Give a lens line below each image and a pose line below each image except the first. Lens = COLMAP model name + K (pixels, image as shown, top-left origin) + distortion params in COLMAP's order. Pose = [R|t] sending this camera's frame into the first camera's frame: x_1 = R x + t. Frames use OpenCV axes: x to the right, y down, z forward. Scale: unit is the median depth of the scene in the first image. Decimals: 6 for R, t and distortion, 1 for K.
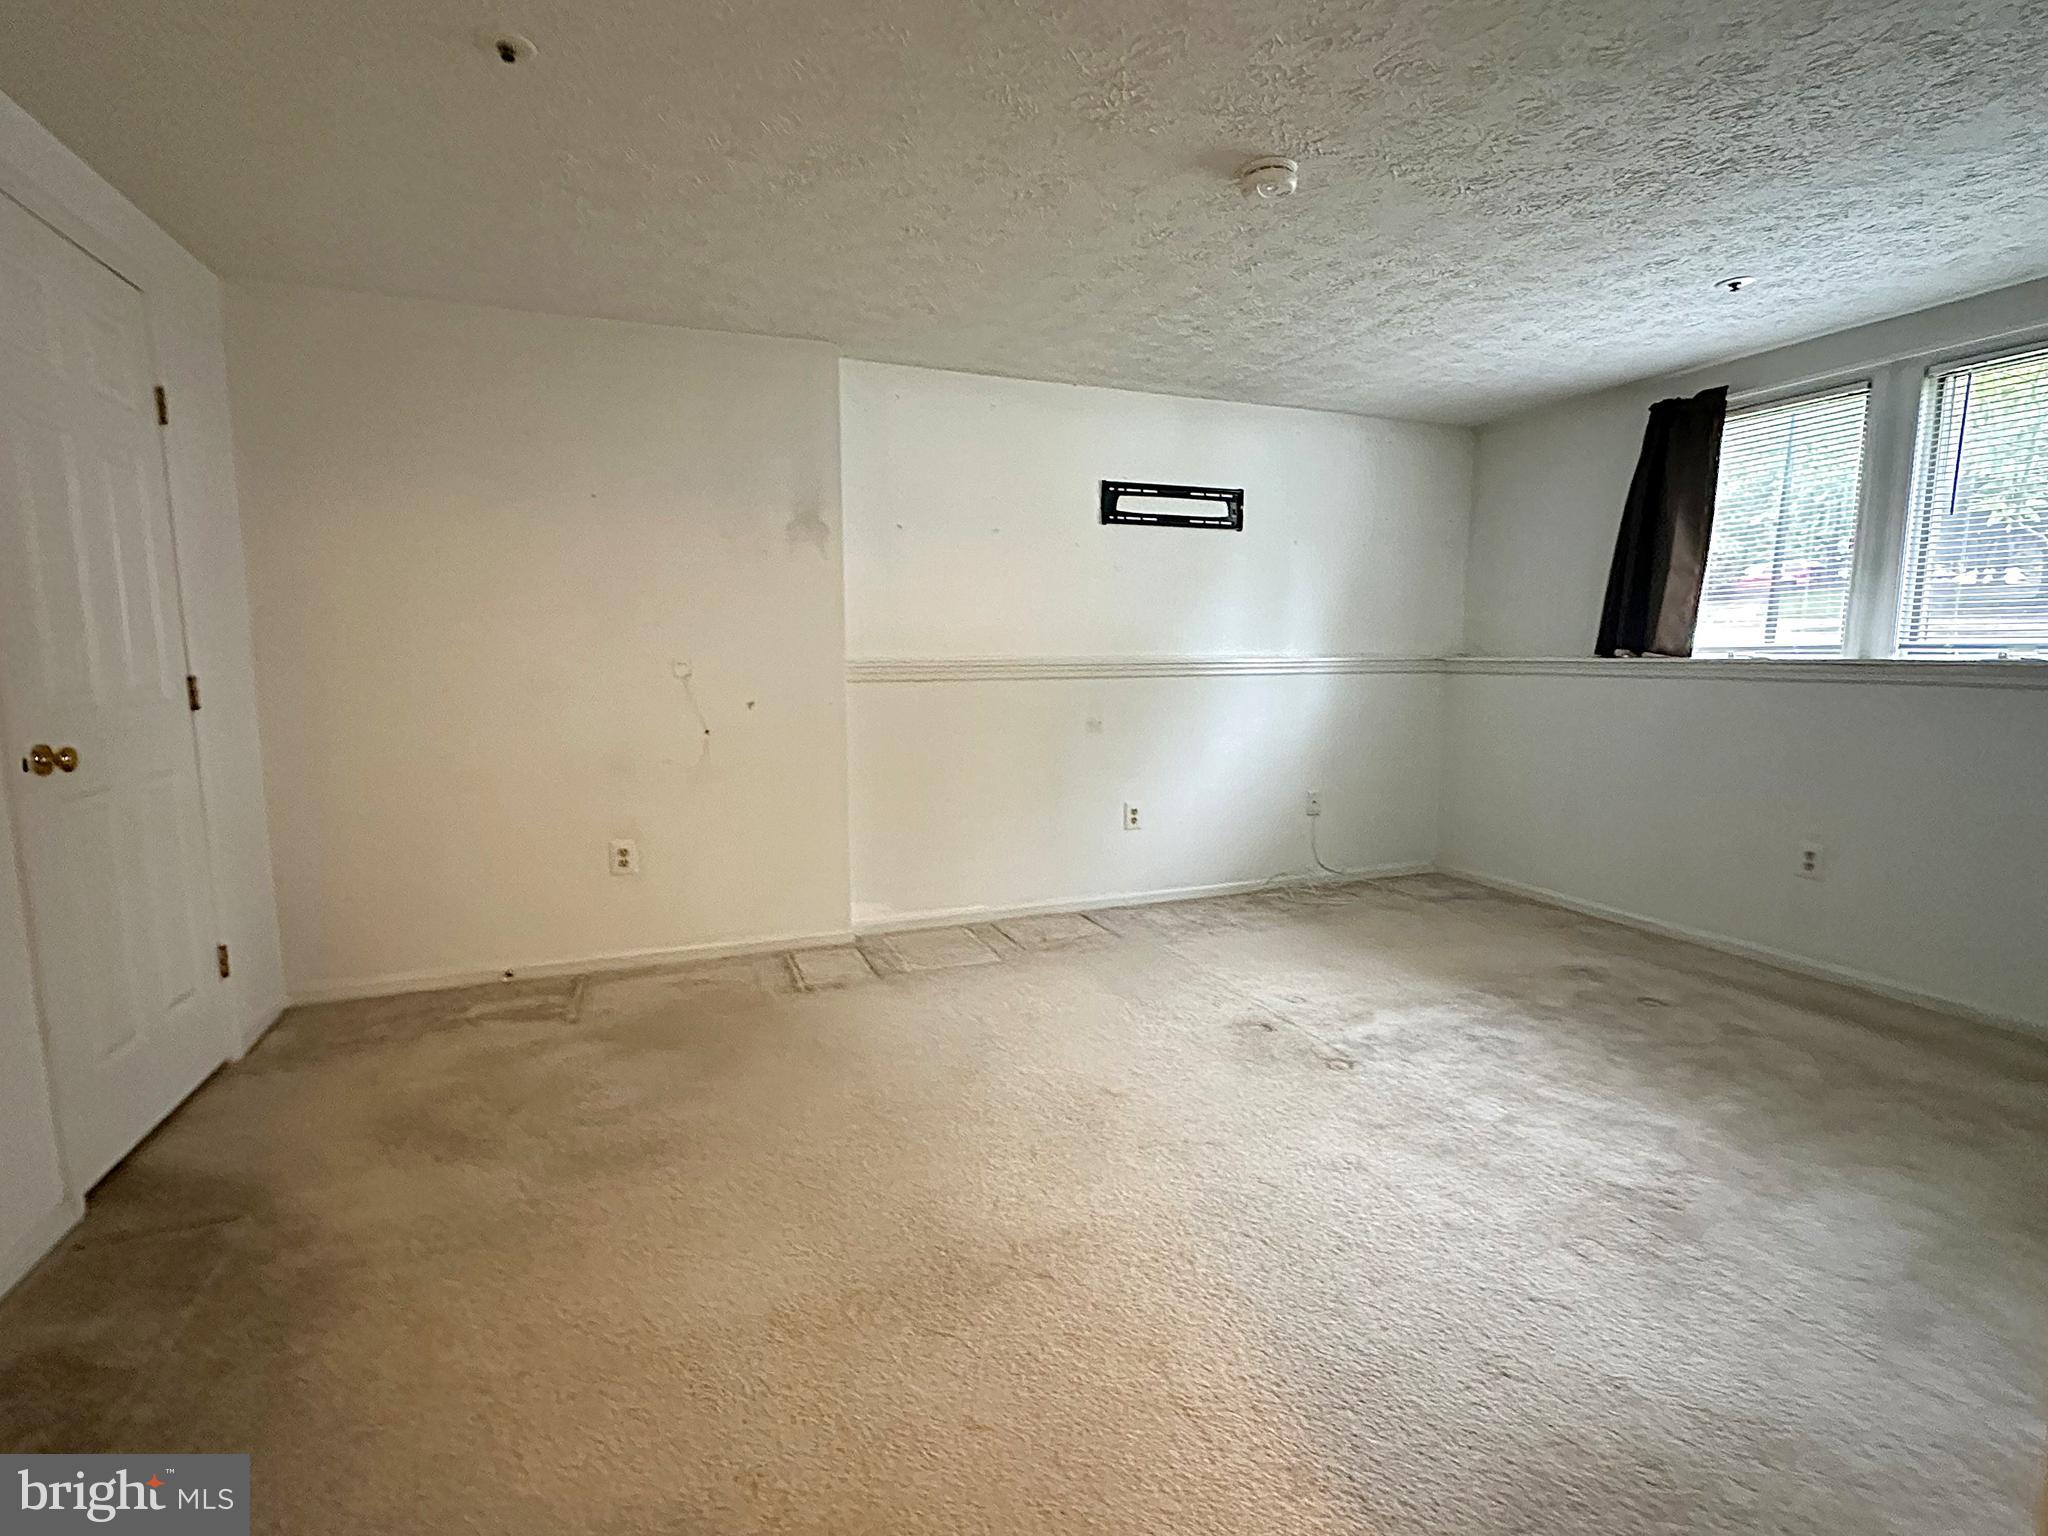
lens RADIAL K [[950.1, 0, 1025.1], [0, 950.1, 777.7], [0, 0, 1]] dist [0.001299, 0.000159]
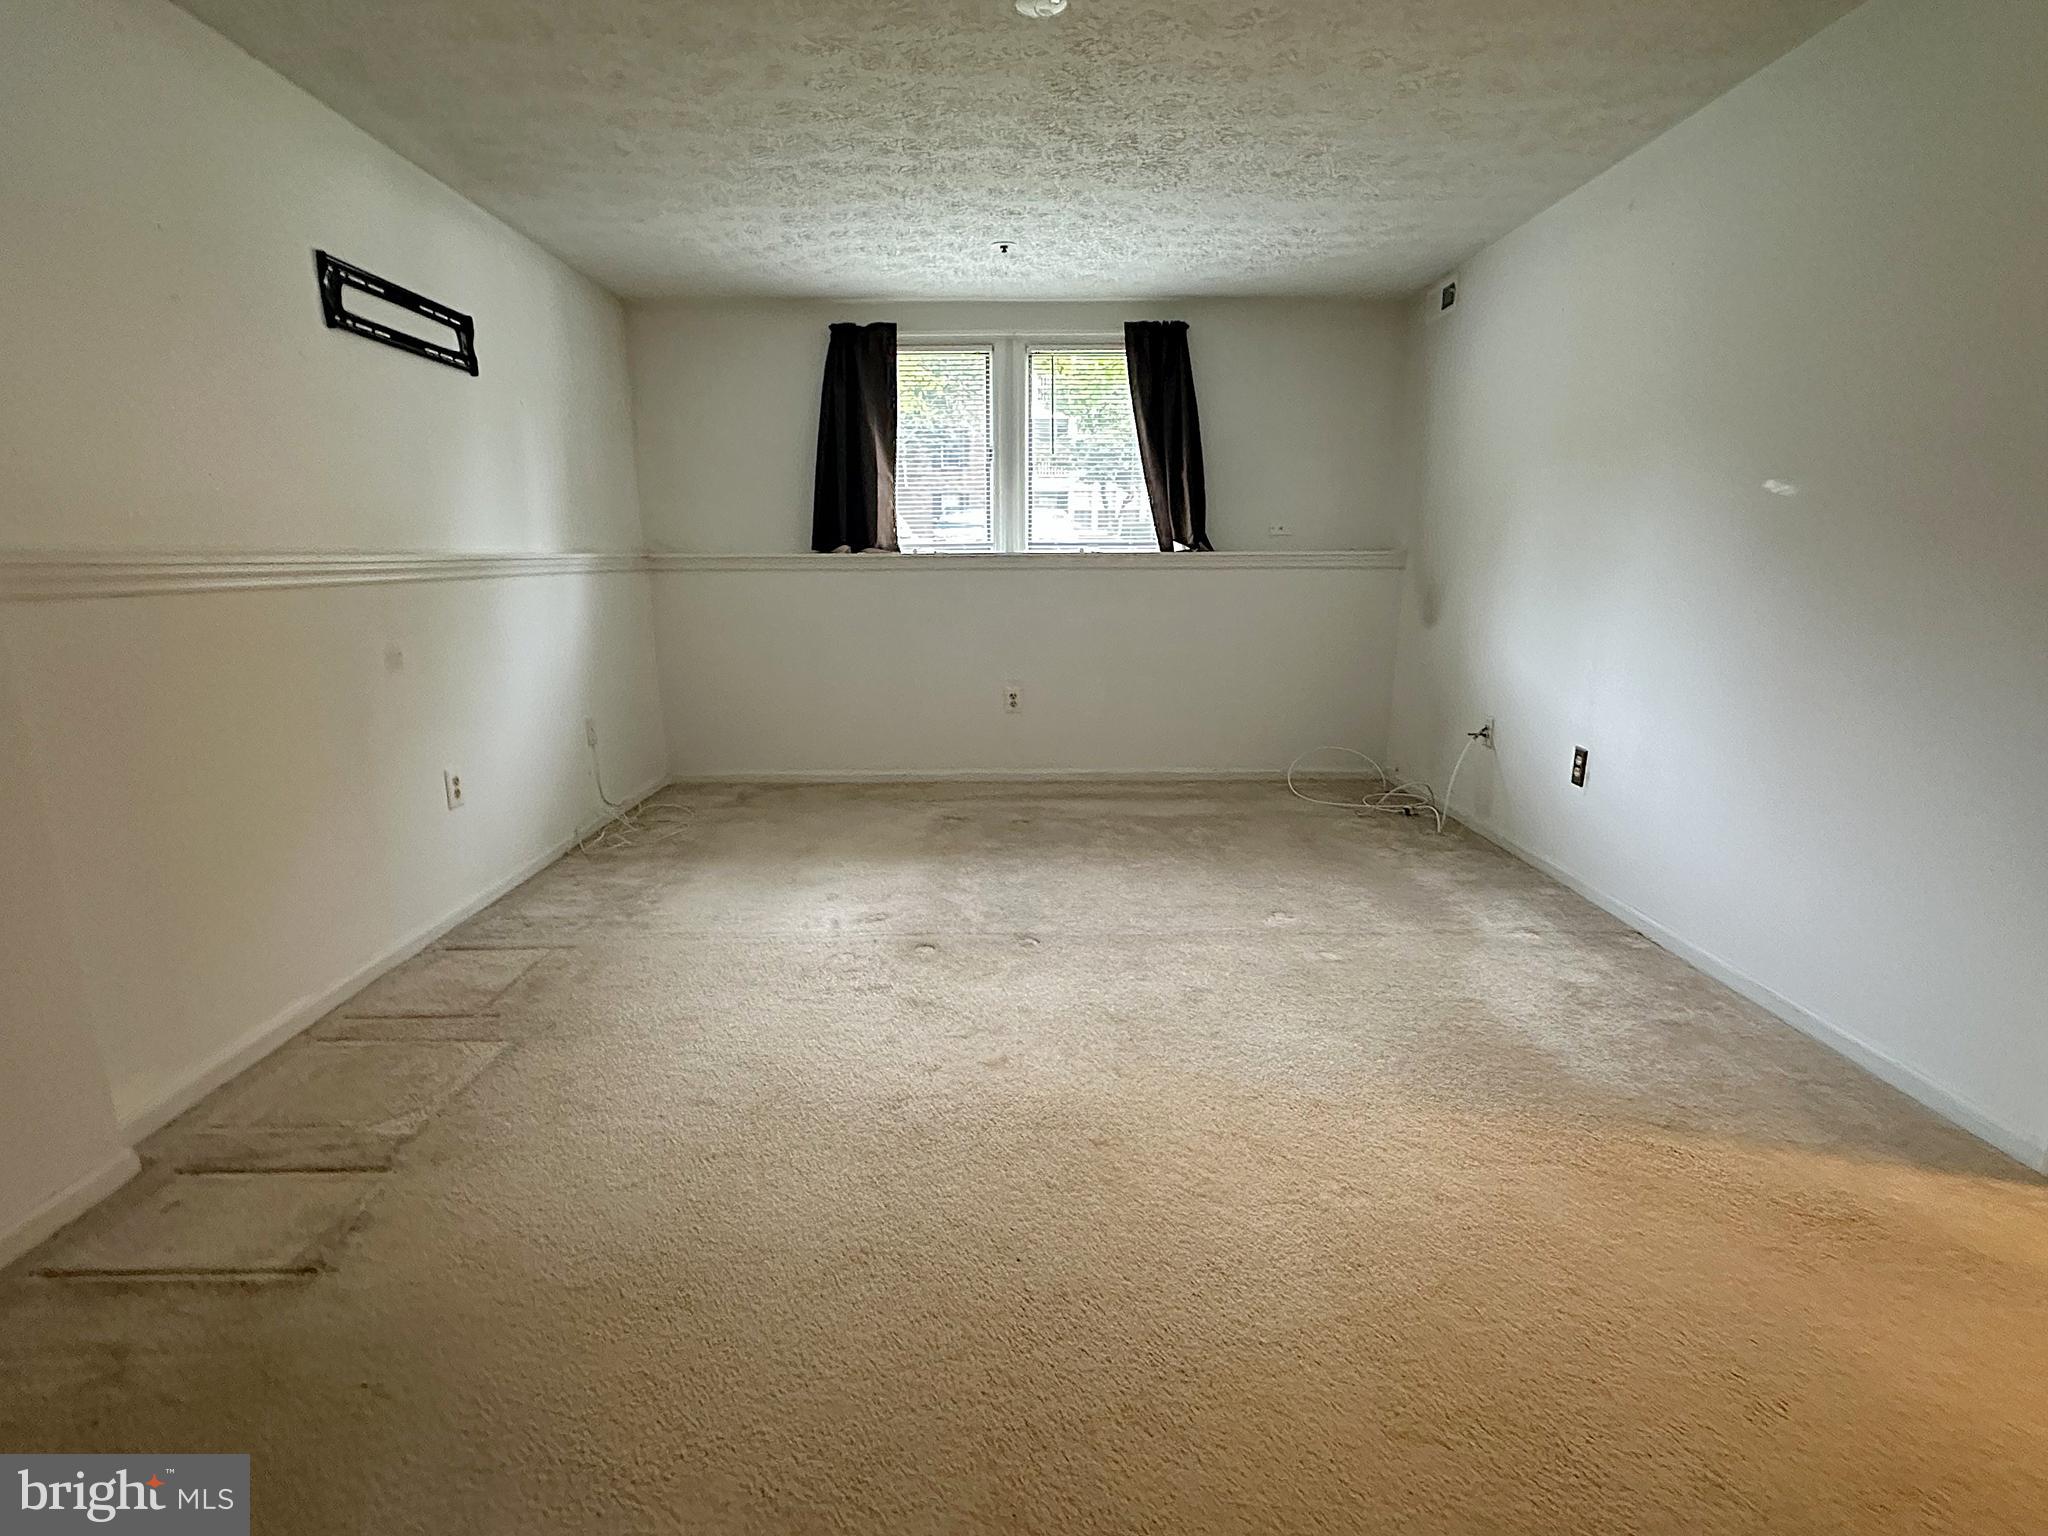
lens RADIAL K [[950.1, 0, 1023.3], [0, 950.1, 756.0], [0, 0, 1]] dist [0.001299, 0.000159]
pose [[0.373632, -0.191189, 0.907659, -0.370500], [0.123669, 0.980059, 0.155532, -0.039861], [-0.919296, 0.054138, 0.389826, 0.386166]]
